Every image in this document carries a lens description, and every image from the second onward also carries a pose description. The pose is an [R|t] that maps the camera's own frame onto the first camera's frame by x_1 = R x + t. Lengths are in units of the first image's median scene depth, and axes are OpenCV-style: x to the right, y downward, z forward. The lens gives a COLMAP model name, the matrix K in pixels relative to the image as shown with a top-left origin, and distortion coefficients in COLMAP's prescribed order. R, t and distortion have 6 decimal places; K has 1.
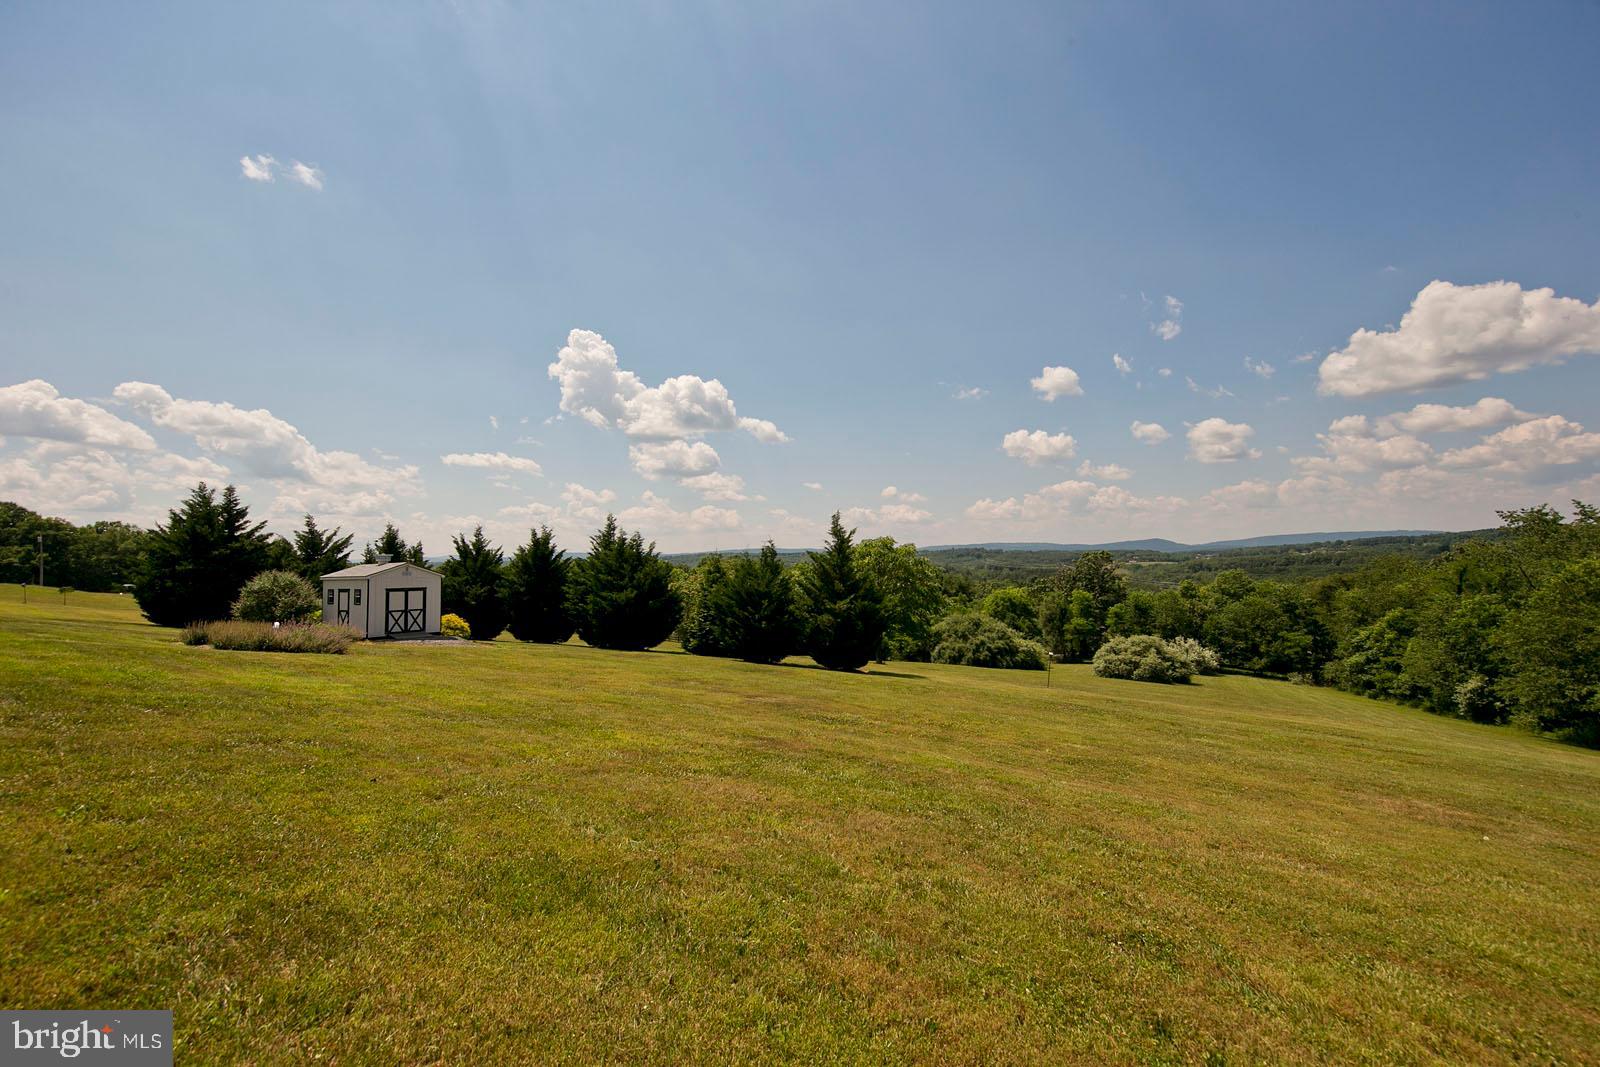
lens RADIAL K [[673.5, 0, 804.1], [0, 673.5, 530.2], [0, 0, 1]] dist [0.000532, -0.000033]
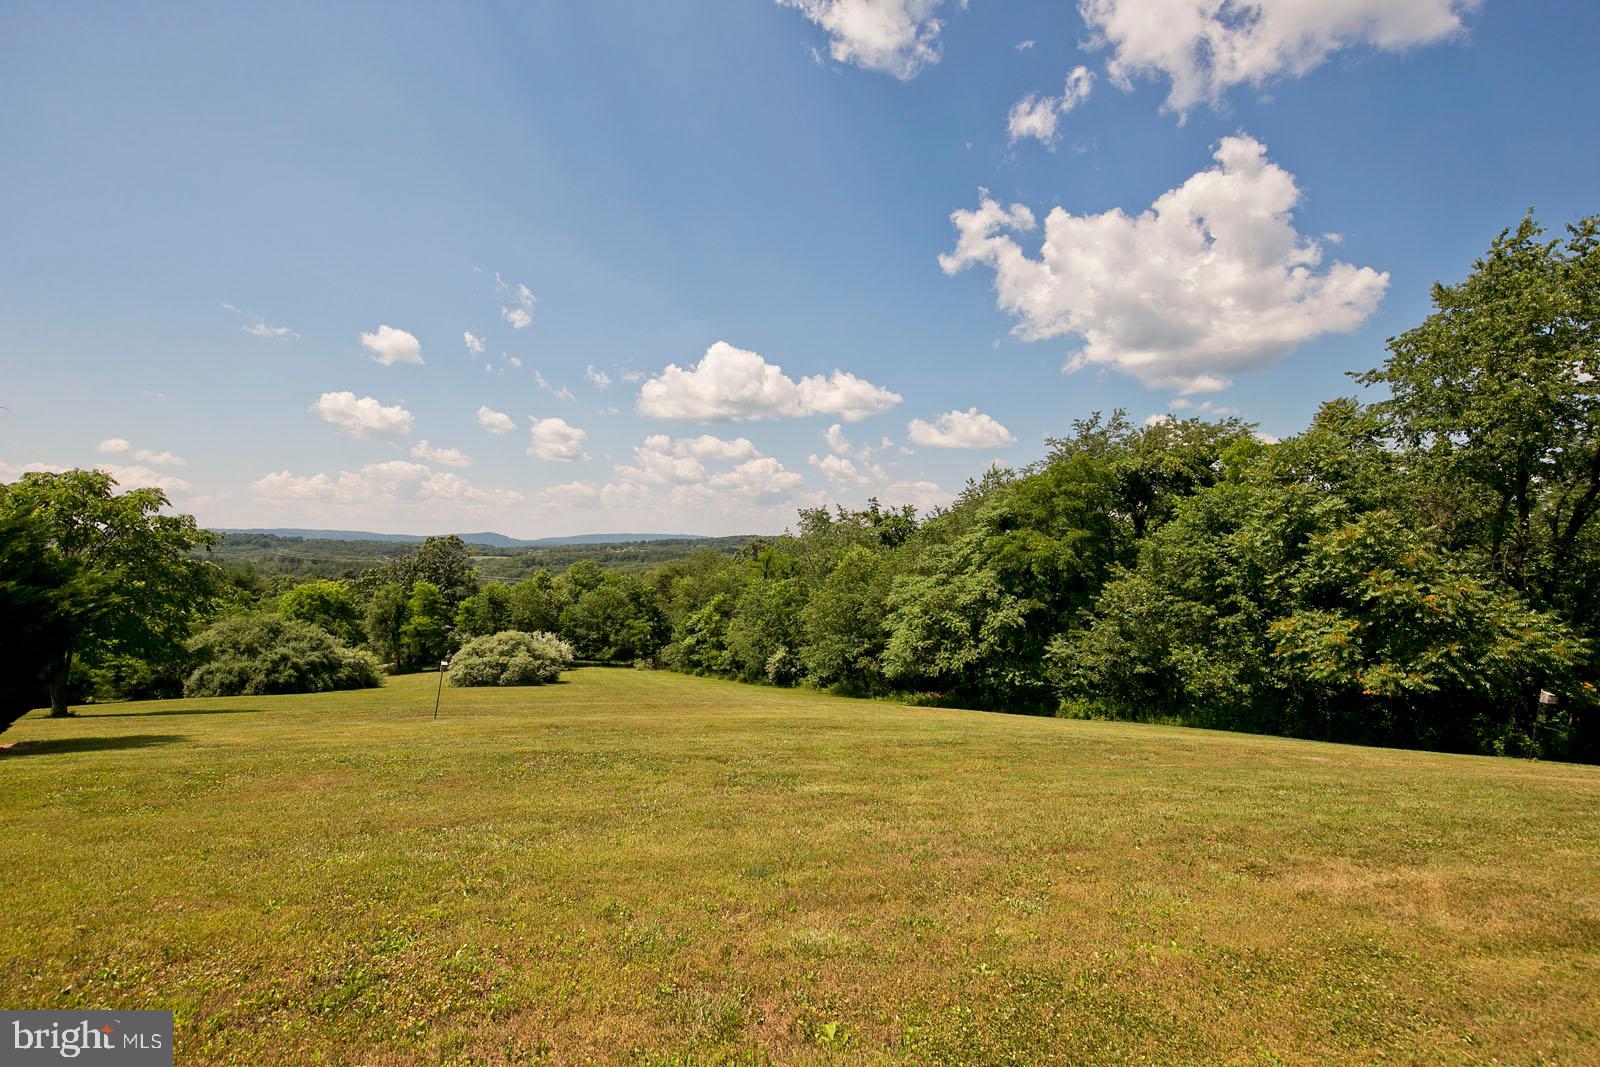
lens RADIAL K [[718.2, 0, 799.1], [0, 718.2, 504.8], [0, 0, 1]] dist [0.010704, -0.000604]
pose [[0.628910, 0.074298, 0.773920, 0.012563], [-0.054959, 0.997182, -0.051070, 0.017057], [-0.775533, -0.010416, 0.631221, 0.107497]]
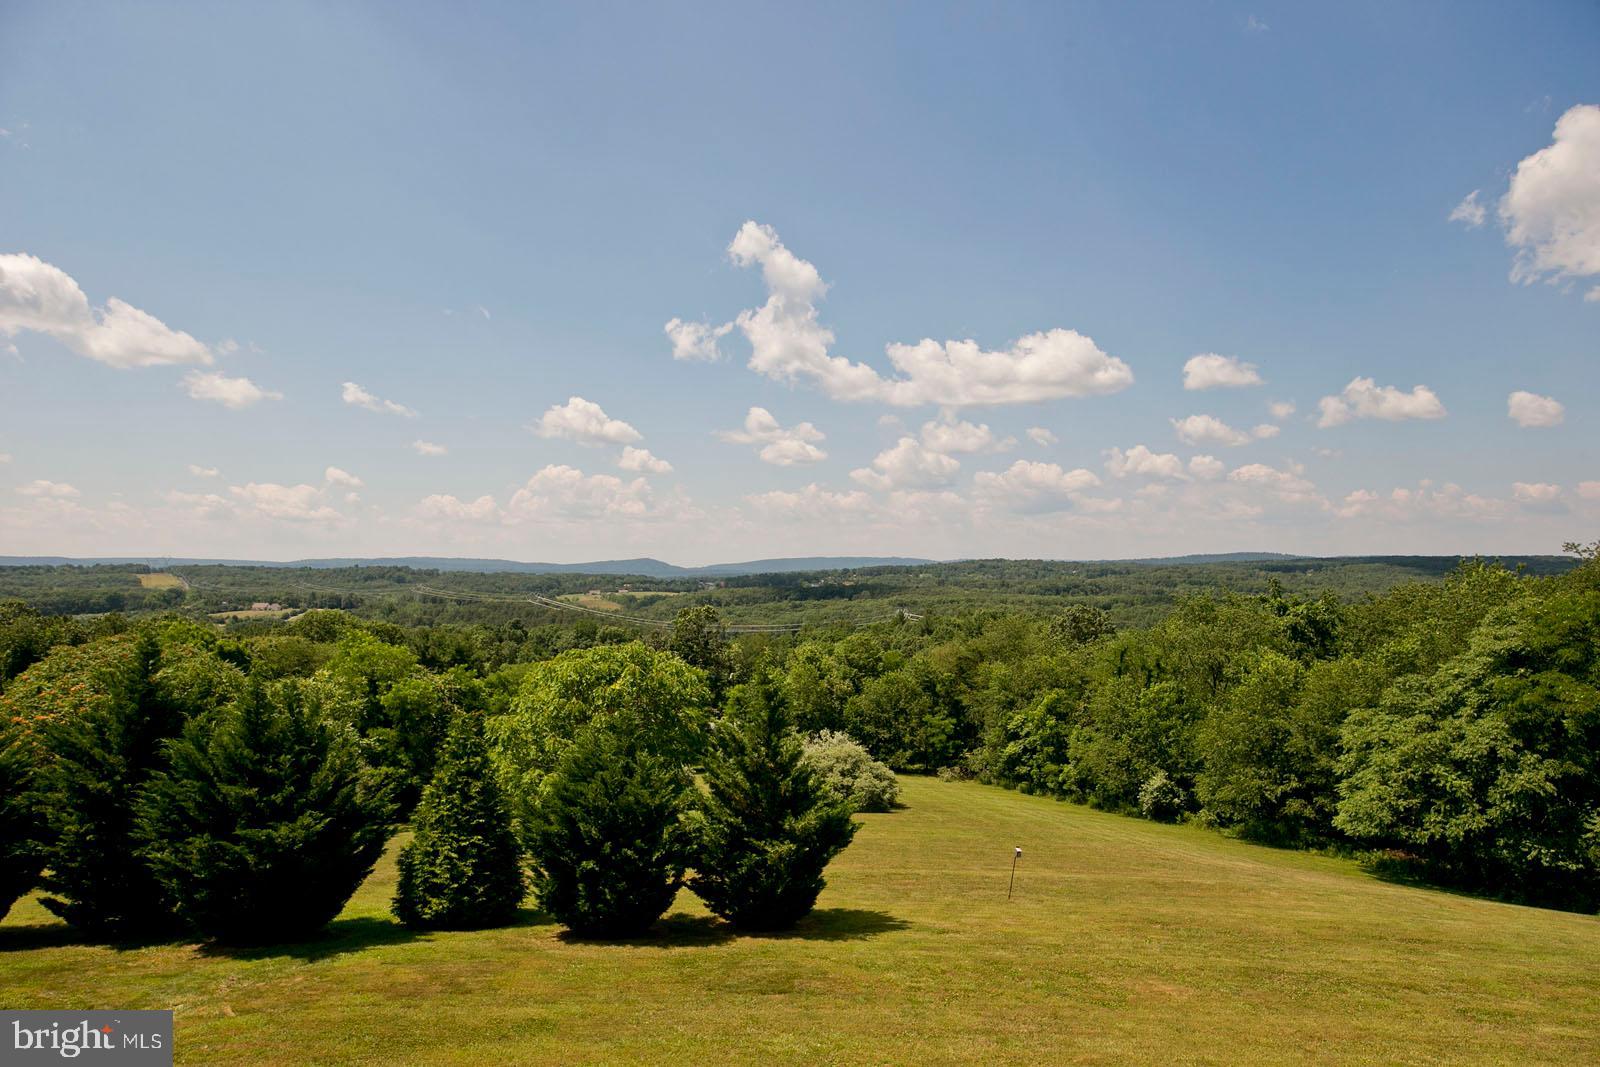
lens RADIAL K [[1025.9, 0, 800.0], [0, 1025.9, 533.5], [0, 0, 1]] dist [0.004216, 0.001867]
pose [[0.799165, 0.045100, 0.599418, -0.164088], [-0.043968, 0.998896, -0.016537, -0.041685], [-0.599502, -0.013140, 0.800266, 0.094006]]
